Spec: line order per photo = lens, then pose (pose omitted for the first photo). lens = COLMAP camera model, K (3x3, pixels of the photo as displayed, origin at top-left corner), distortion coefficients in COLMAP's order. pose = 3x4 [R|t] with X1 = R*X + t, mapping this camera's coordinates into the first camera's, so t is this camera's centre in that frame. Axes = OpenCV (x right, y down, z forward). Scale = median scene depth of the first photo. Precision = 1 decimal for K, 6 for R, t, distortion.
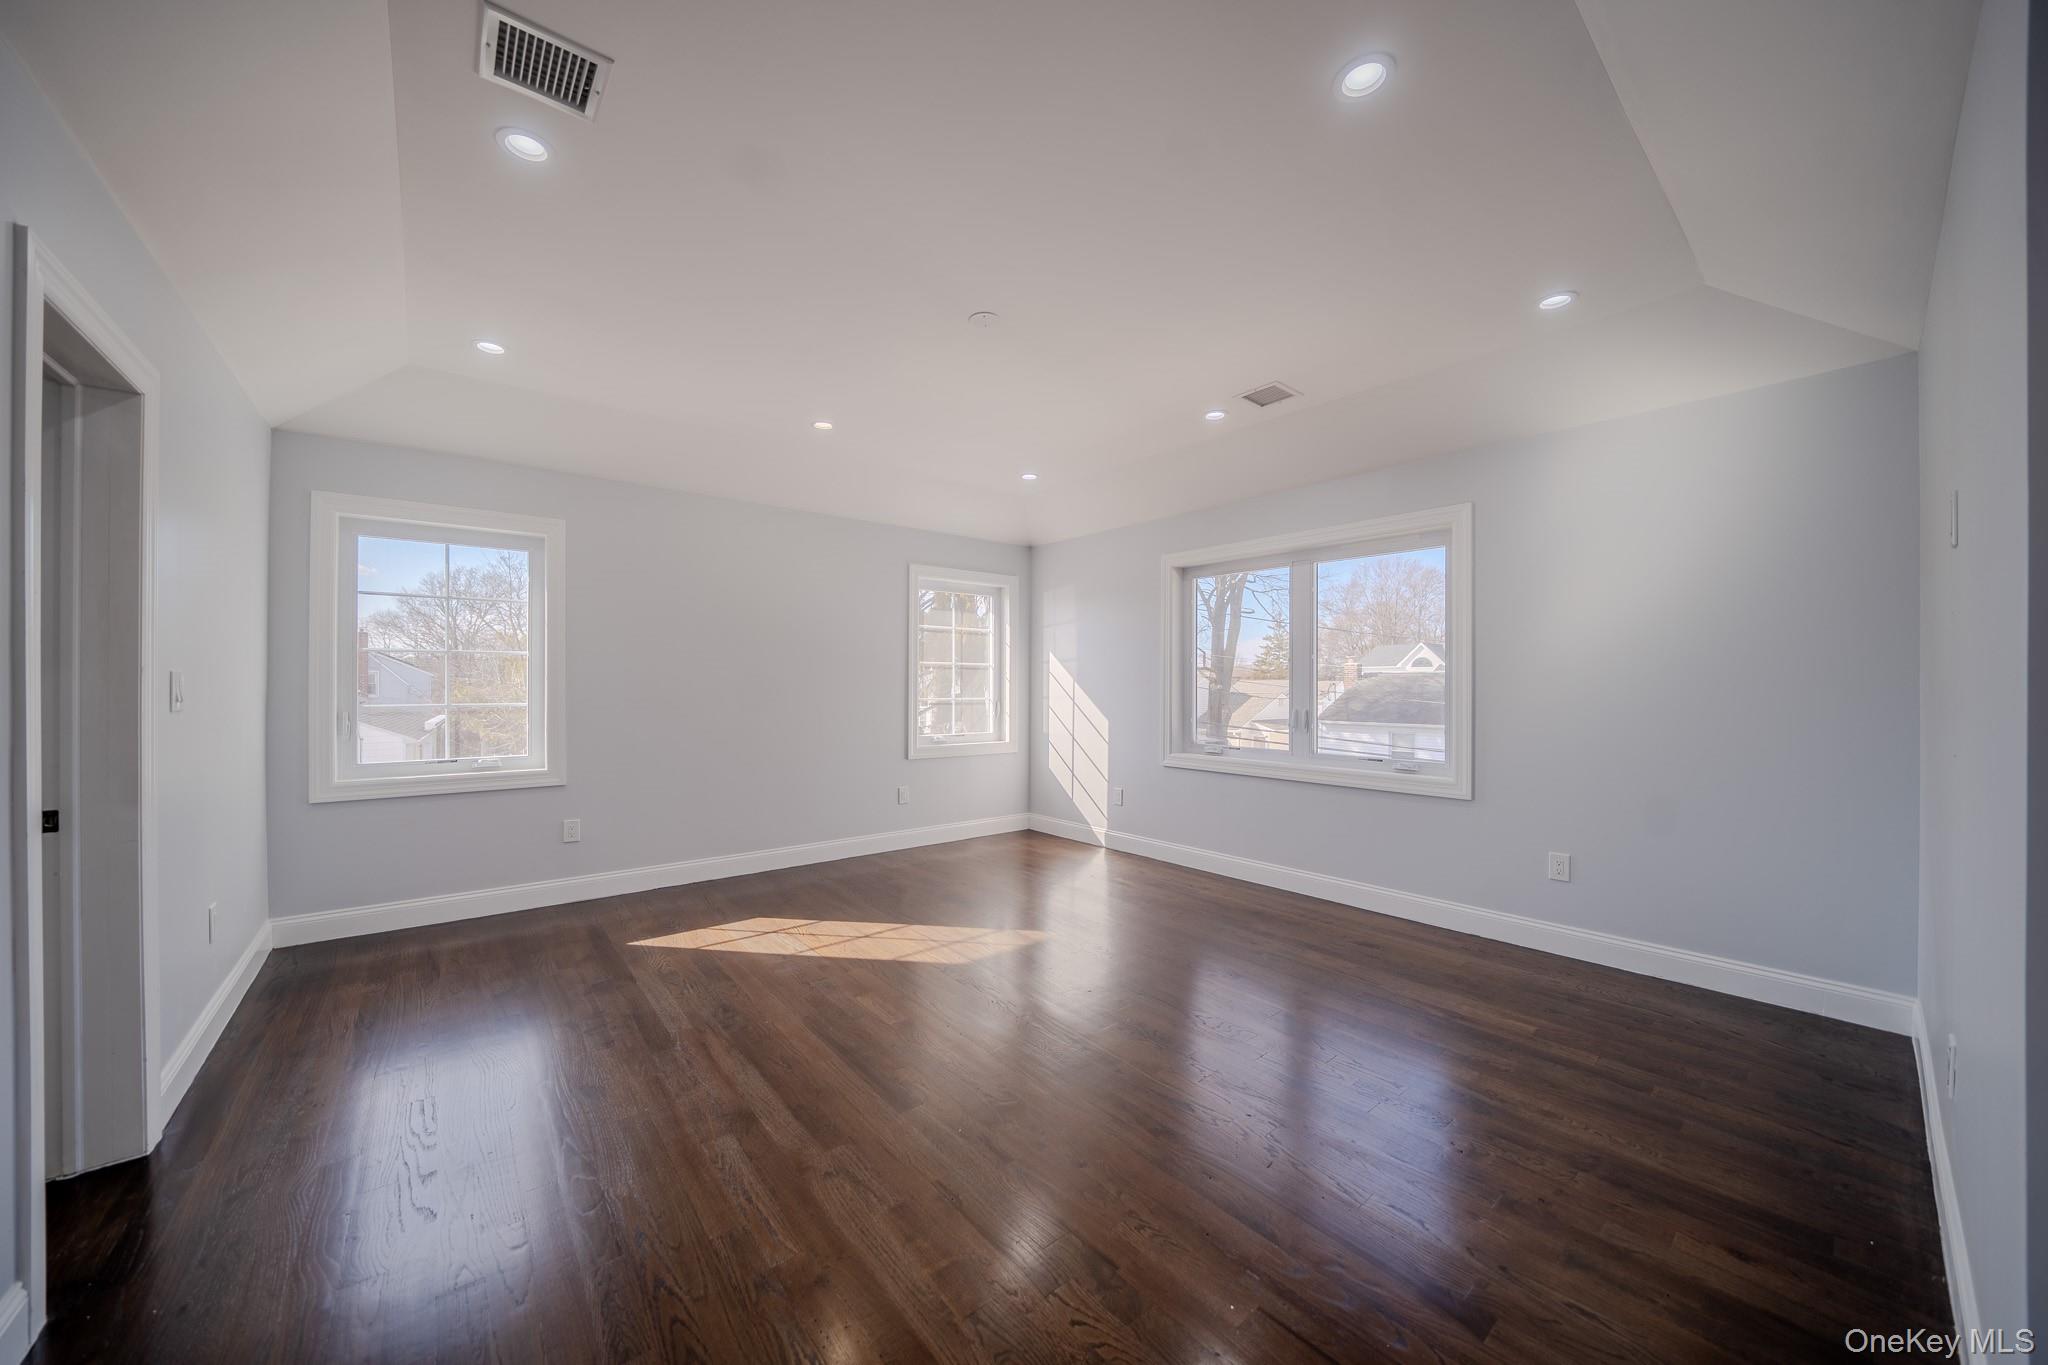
lens RADIAL K [[706.6, 0, 1017.4], [0, 706.6, 683.6], [0, 0, 1]] dist [-0.027082, 0.002994]
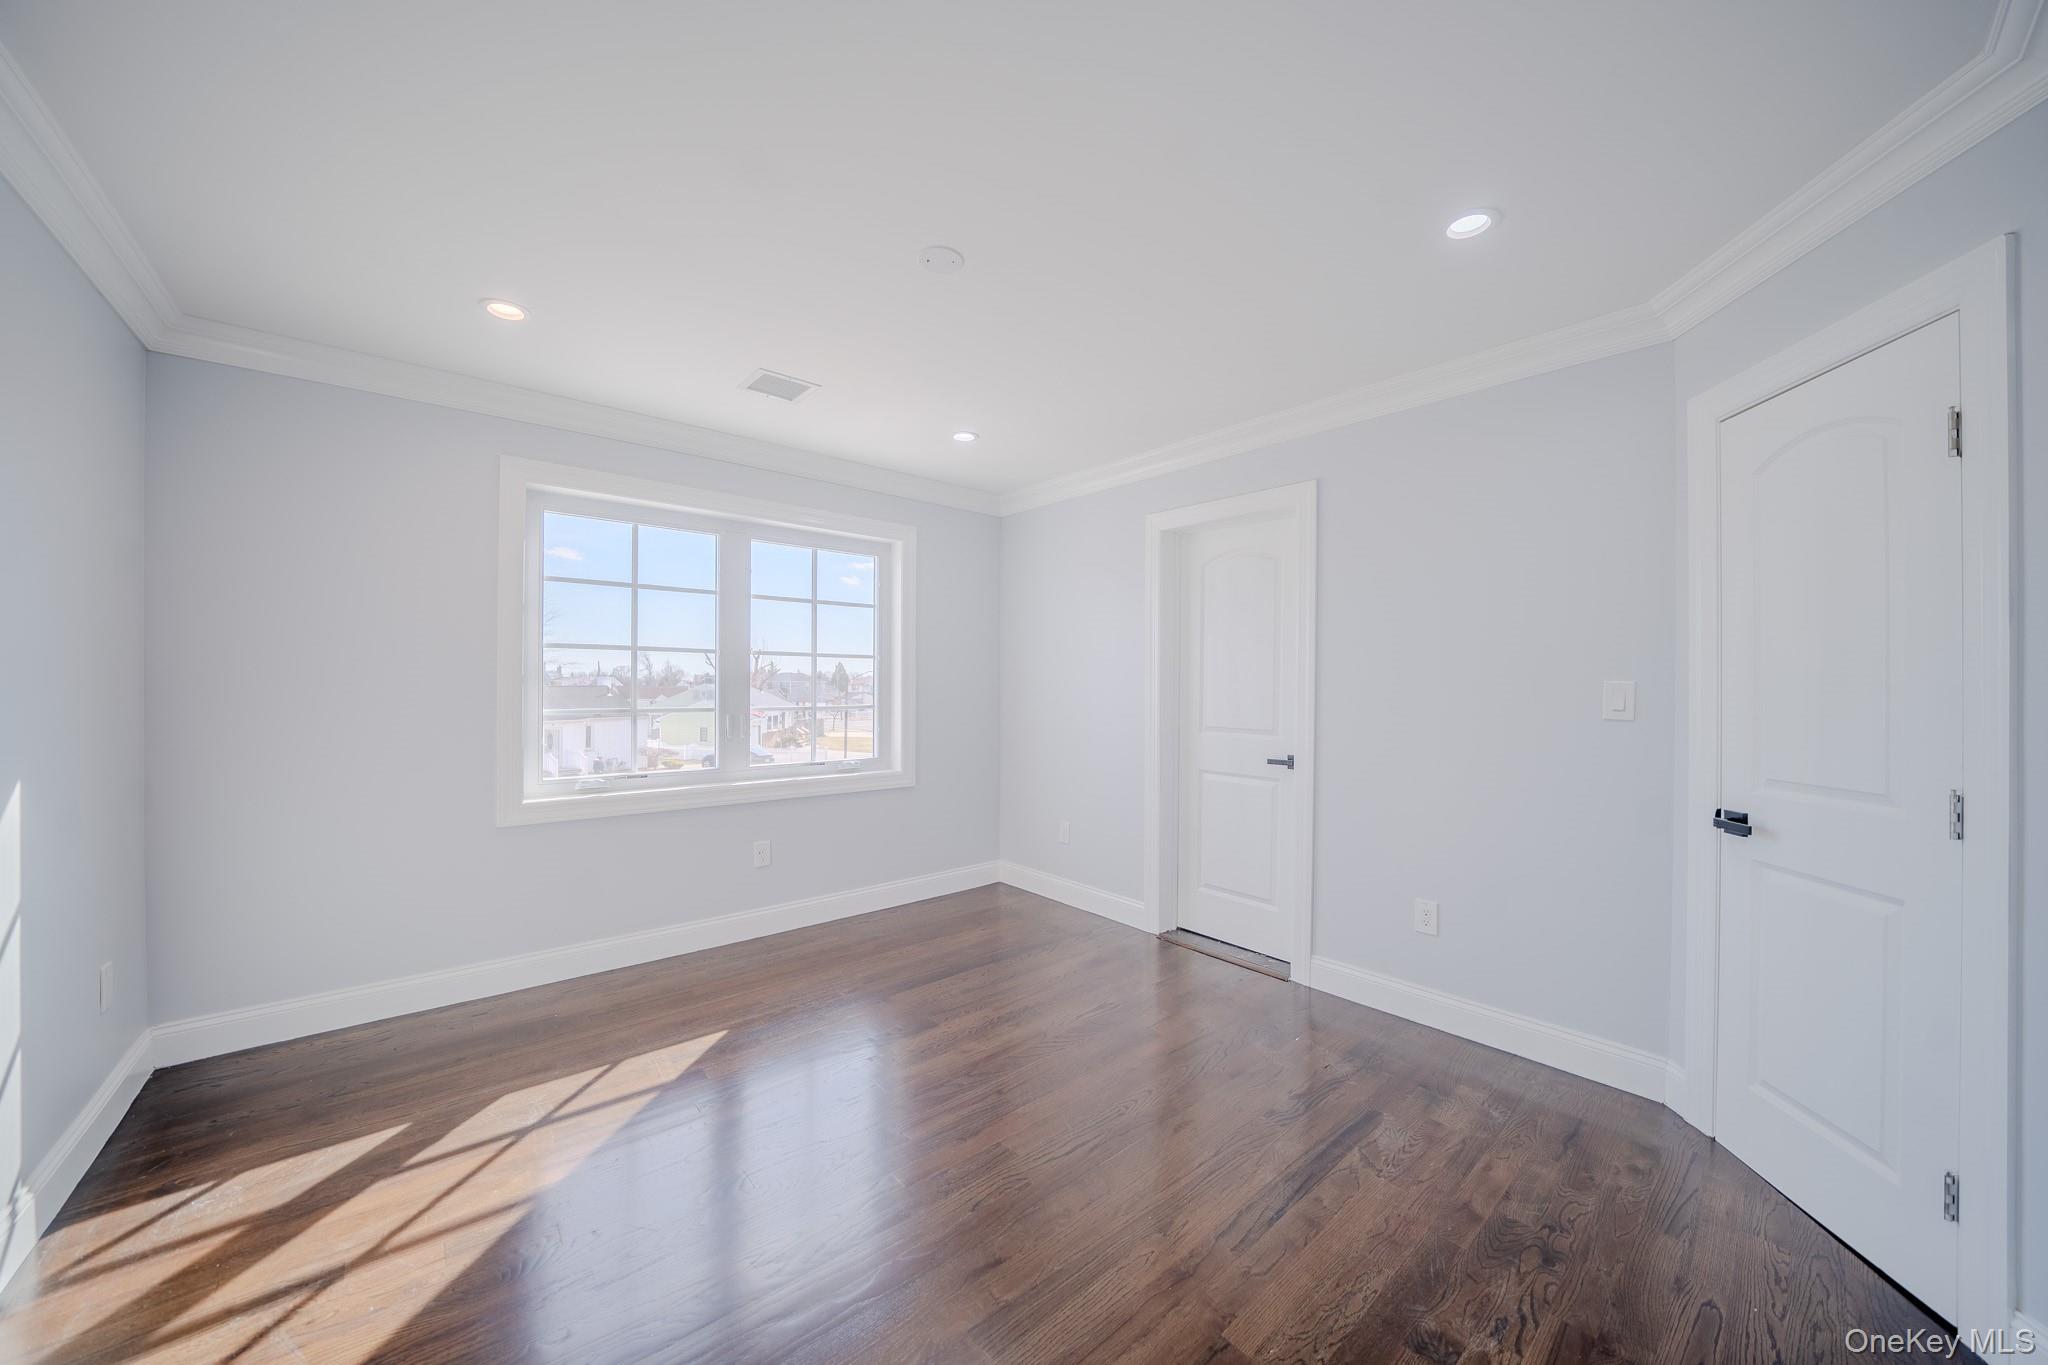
lens RADIAL K [[706.6, 0, 1017.4], [0, 706.6, 683.6], [0, 0, 1]] dist [-0.027082, 0.002994]
pose [[-0.002655, 0.006581, 0.999975, -0.422892], [0.006392, 0.999958, -0.006564, 0.007560], [-0.999976, 0.006374, -0.002697, 0.710423]]
